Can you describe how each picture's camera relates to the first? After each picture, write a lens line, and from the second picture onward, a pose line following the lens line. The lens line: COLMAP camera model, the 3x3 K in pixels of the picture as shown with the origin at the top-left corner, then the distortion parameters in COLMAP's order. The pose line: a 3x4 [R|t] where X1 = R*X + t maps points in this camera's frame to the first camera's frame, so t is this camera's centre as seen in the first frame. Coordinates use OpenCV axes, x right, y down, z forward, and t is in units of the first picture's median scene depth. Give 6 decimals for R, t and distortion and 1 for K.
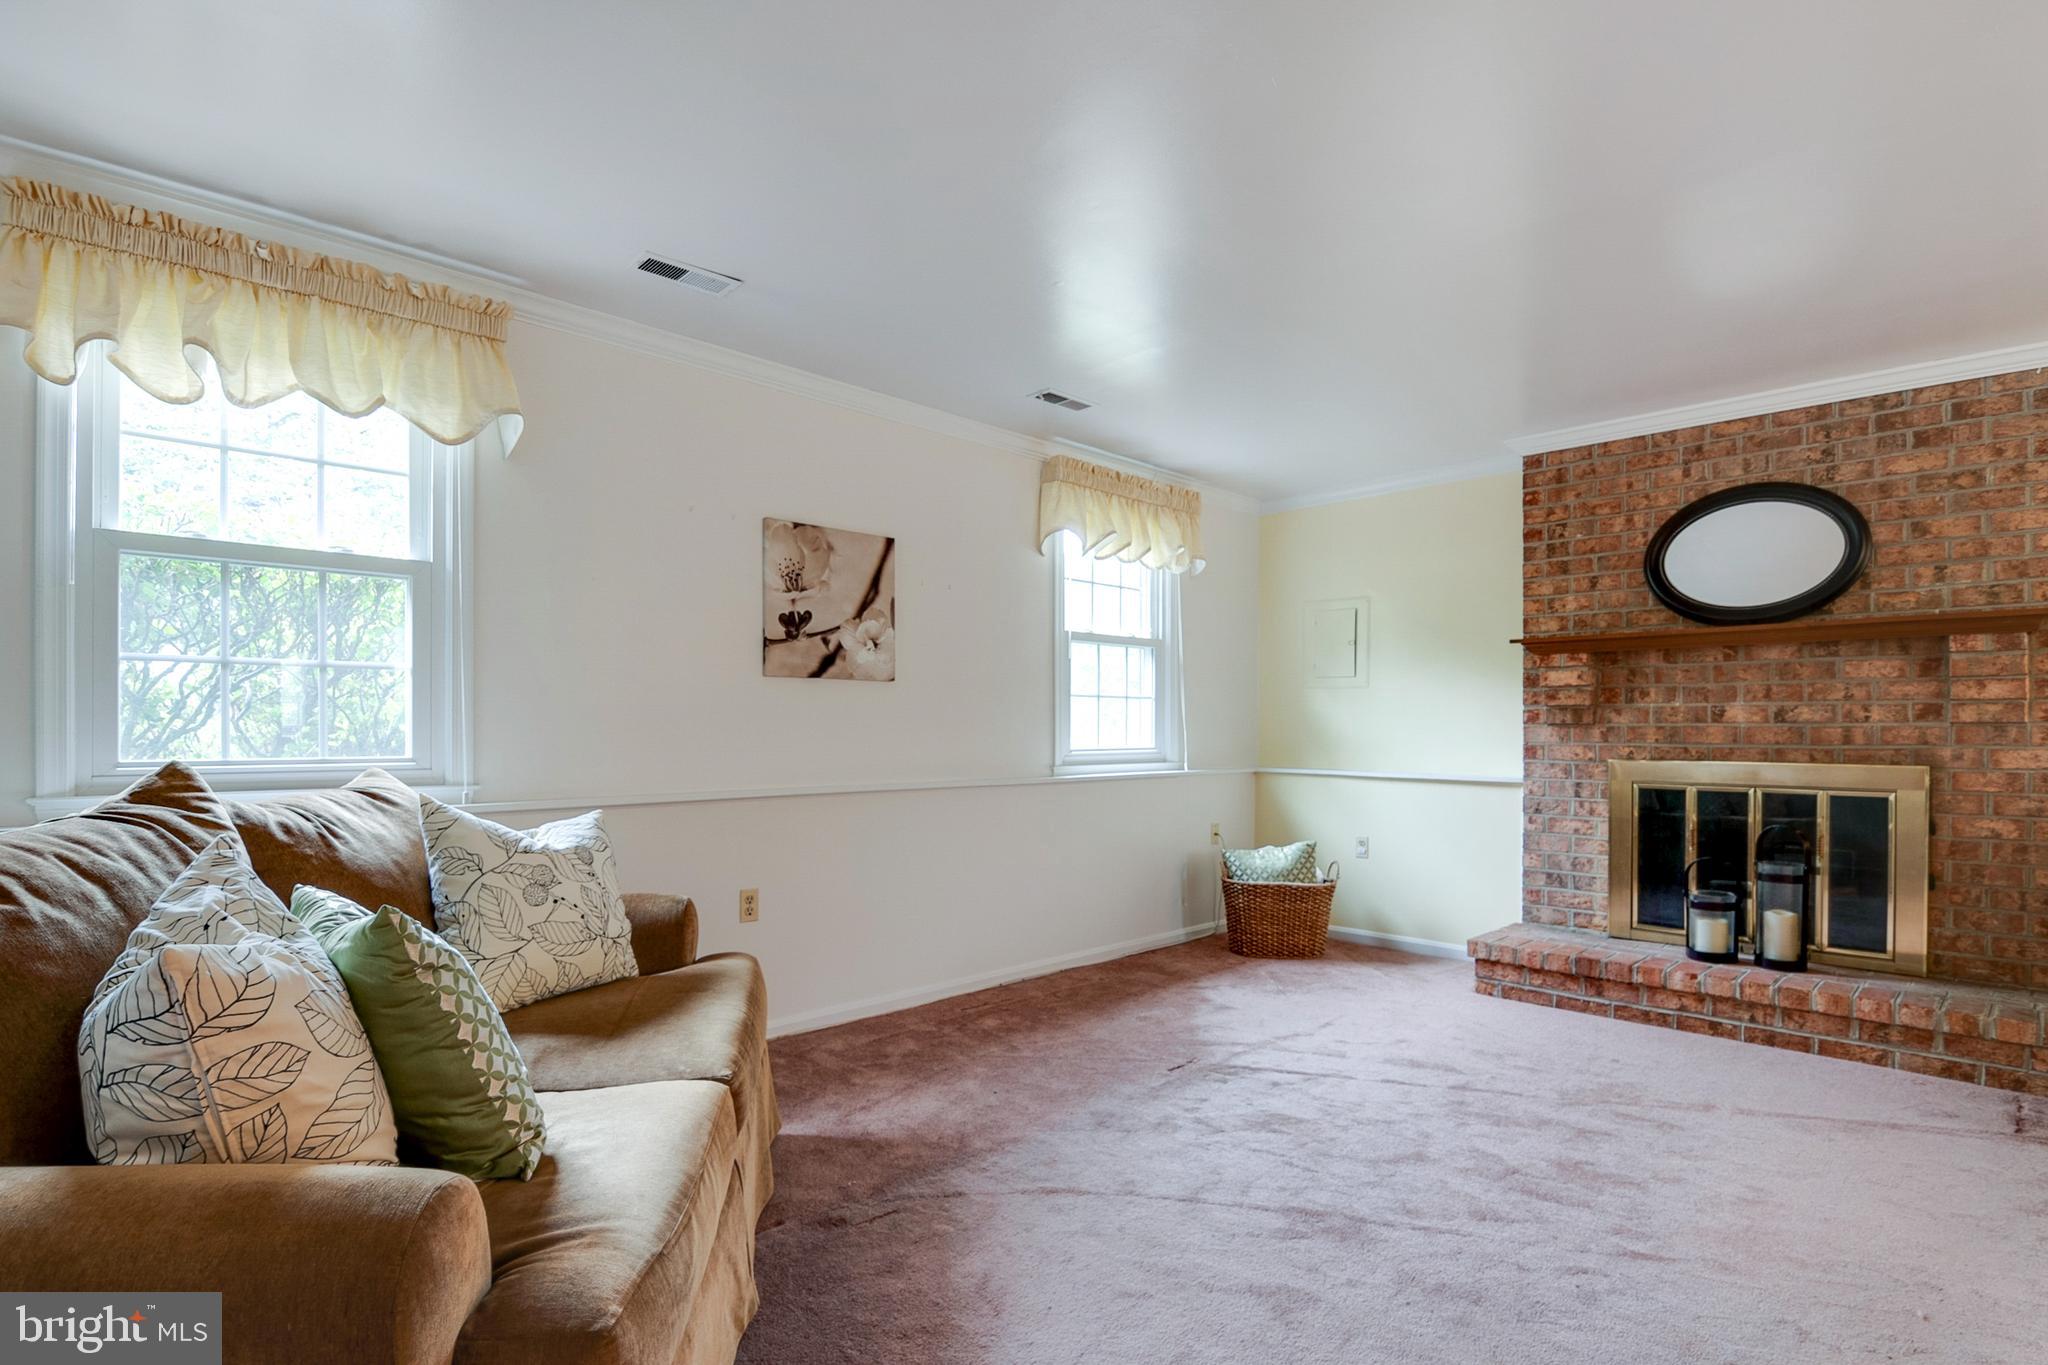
lens RADIAL K [[999.5, 0, 1020.5], [0, 999.5, 733.9], [0, 0, 1]] dist [-0.009248, -0.008325]
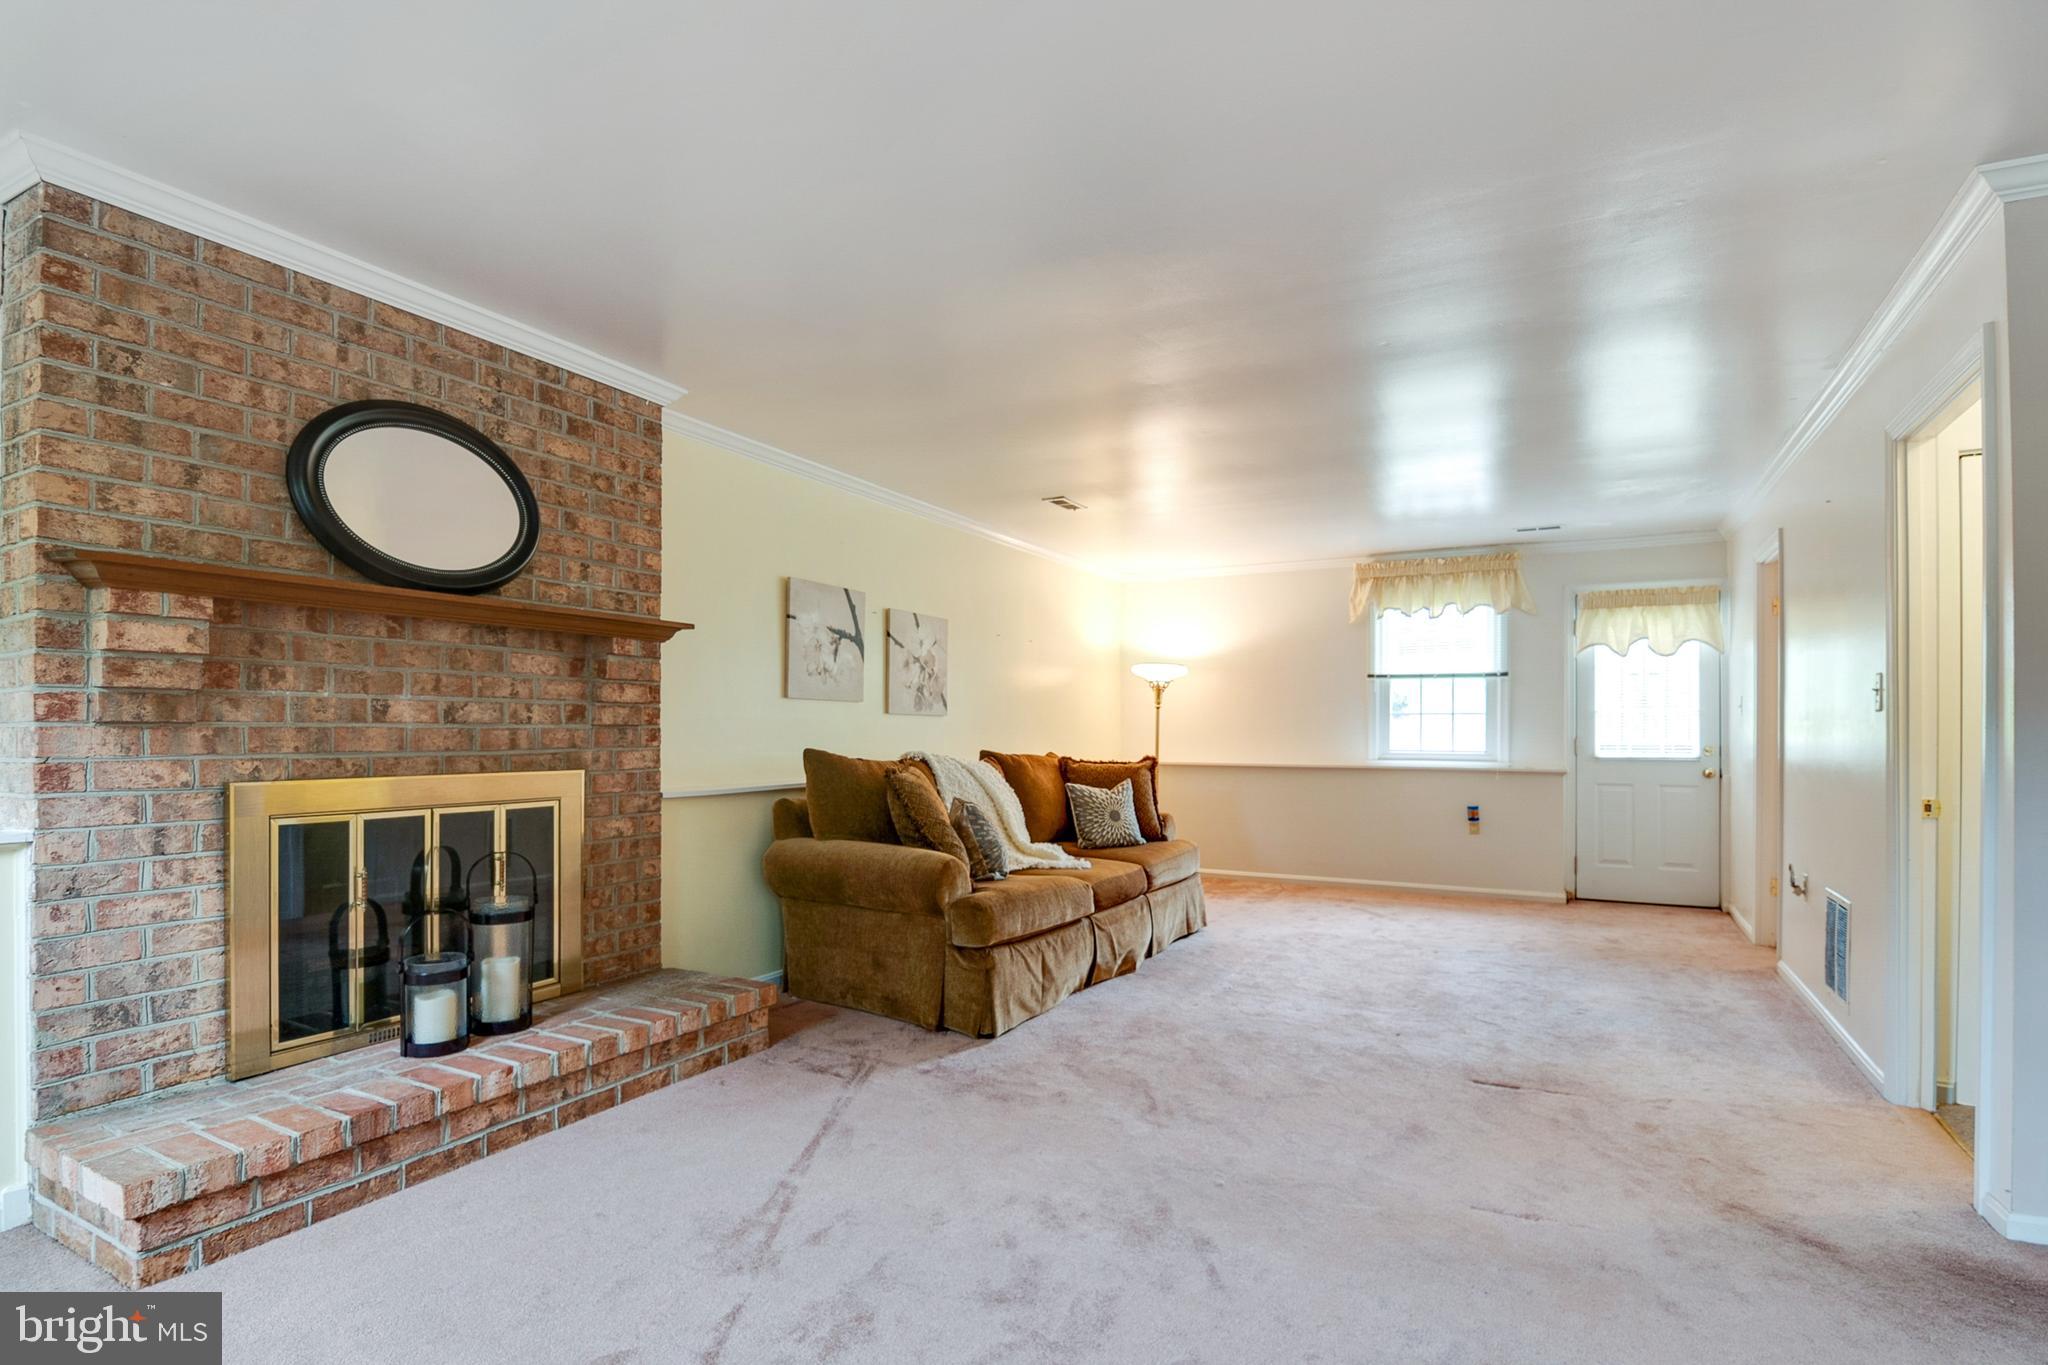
lens RADIAL K [[999.5, 0, 1057.1], [0, 999.5, 727.7], [0, 0, 1]] dist [-0.009248, -0.008325]
pose [[-0.319443, 0.000307, 0.947605, -0.138060], [0.000421, 1.000000, -0.000182, -0.007728], [-0.947605, 0.000340, -0.319443, 0.815046]]
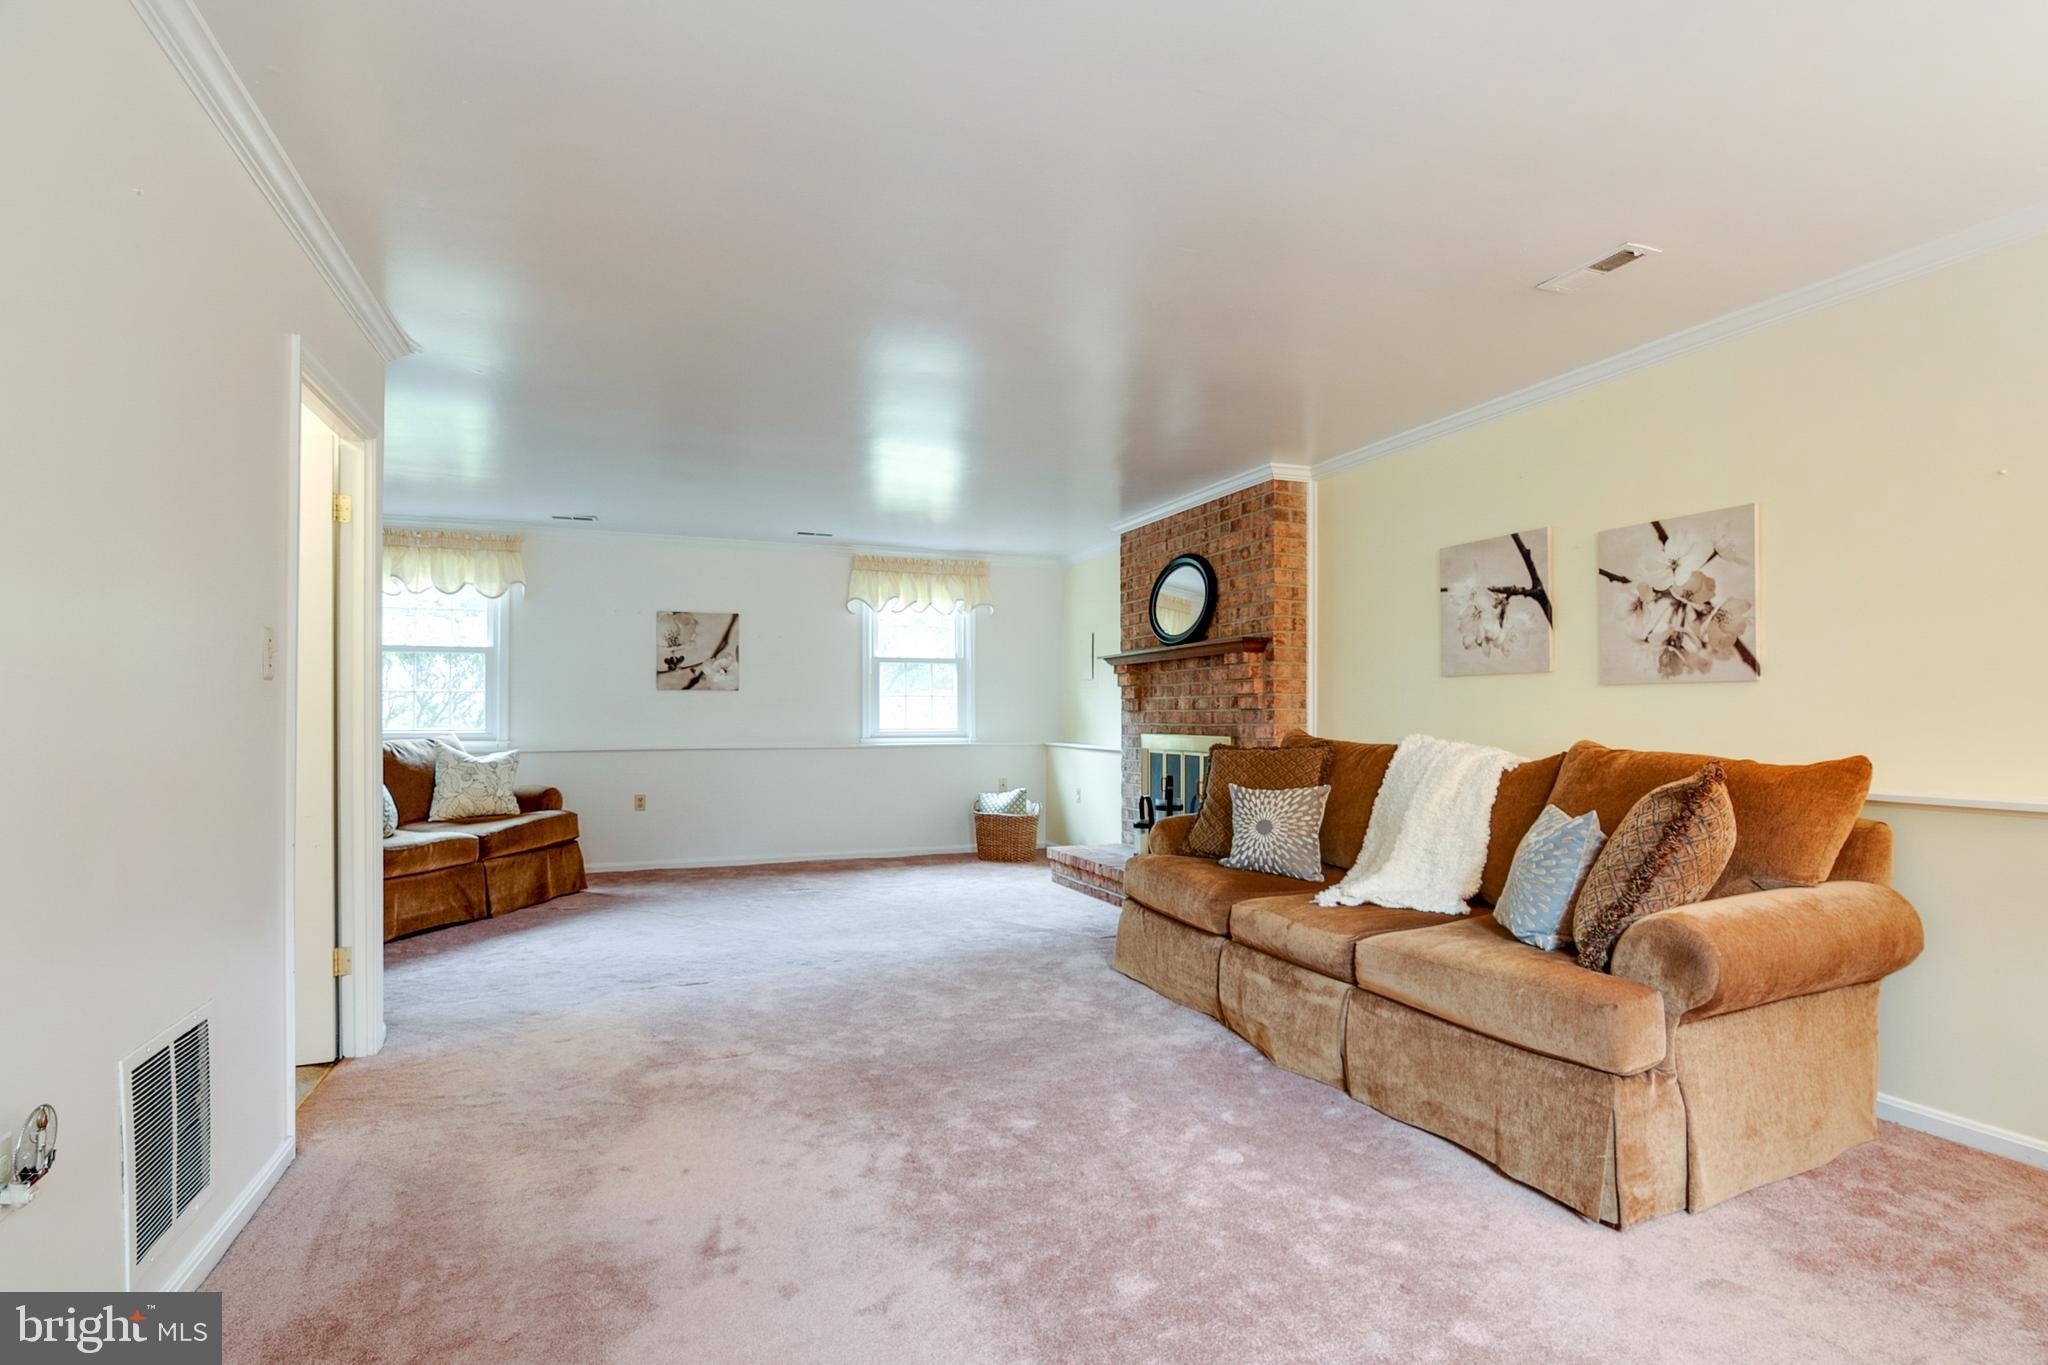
lens RADIAL K [[999.5, 0, 1035.1], [0, 999.5, 704.8], [0, 0, 1]] dist [-0.009248, -0.008325]
pose [[0.925408, -0.008483, -0.378878, 1.152796], [0.002097, 0.999849, -0.017265, 0.007873], [0.378967, 0.015183, 0.925286, -0.540874]]
